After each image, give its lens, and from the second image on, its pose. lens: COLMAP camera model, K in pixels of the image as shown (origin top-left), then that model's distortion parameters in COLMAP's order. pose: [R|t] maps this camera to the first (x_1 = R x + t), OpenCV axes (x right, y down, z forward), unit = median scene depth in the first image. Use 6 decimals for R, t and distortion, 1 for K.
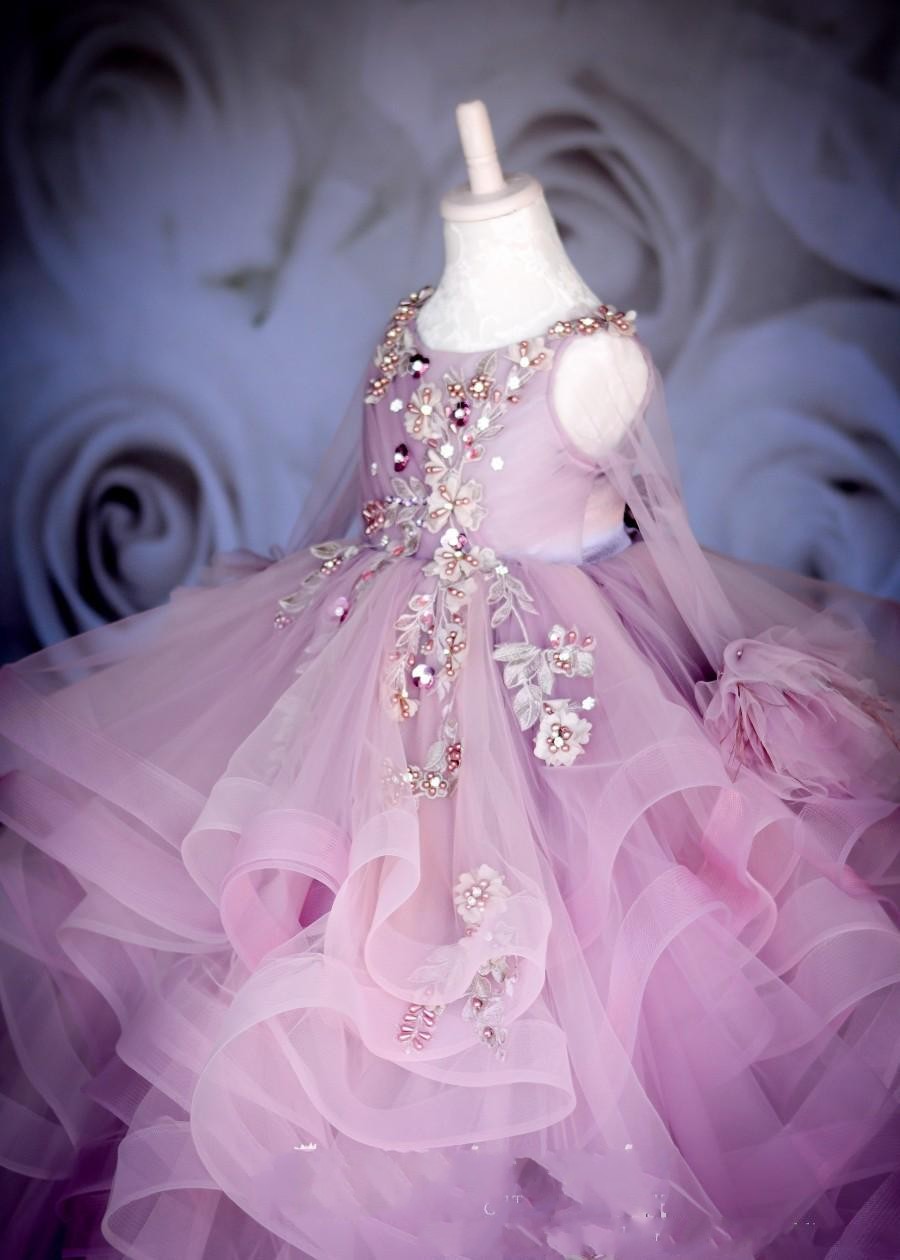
lens RADIAL K [[2968.8, 0, 450.0], [0, 2968.8, 630.0], [0, 0, 1]] dist [0.040799, -0.001358]
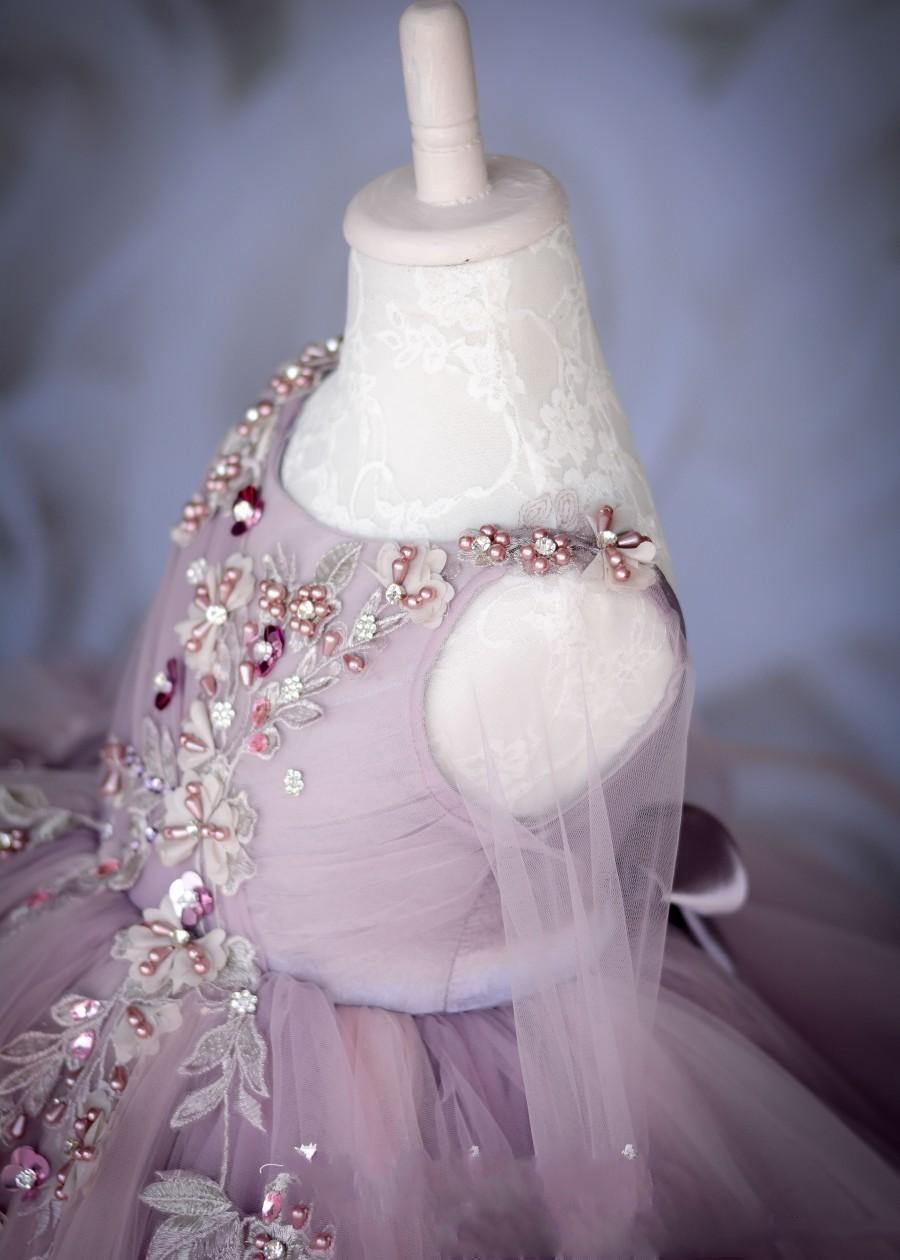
lens RADIAL K [[2968.8, 0, 450.0], [0, 2968.8, 630.0], [0, 0, 1]] dist [0.040799, -0.001358]
pose [[0.936070, 0.269381, -0.226288, 0.139513], [-0.235037, 0.957443, 0.167511, -0.163891], [0.261782, -0.103616, 0.959549, 0.554031]]
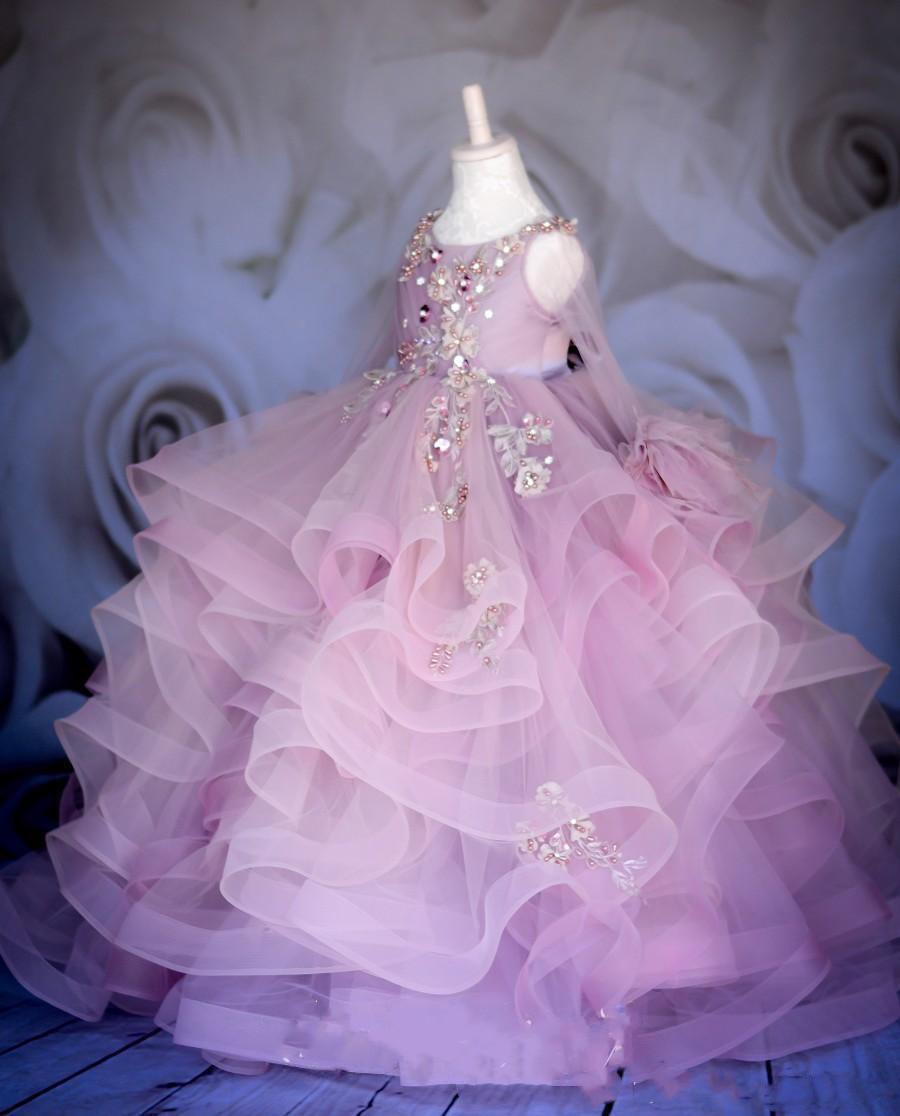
lens RADIAL K [[2721.2, 0, 450.0], [0, 2721.2, 558.0], [0, 0, 1]] dist [0.047507, -0.155744]
pose [[0.998914, 0.007857, 0.045925, -0.068805], [-0.005389, 0.998548, -0.053605, 0.148363], [-0.046279, 0.053299, 0.997506, -0.417559]]
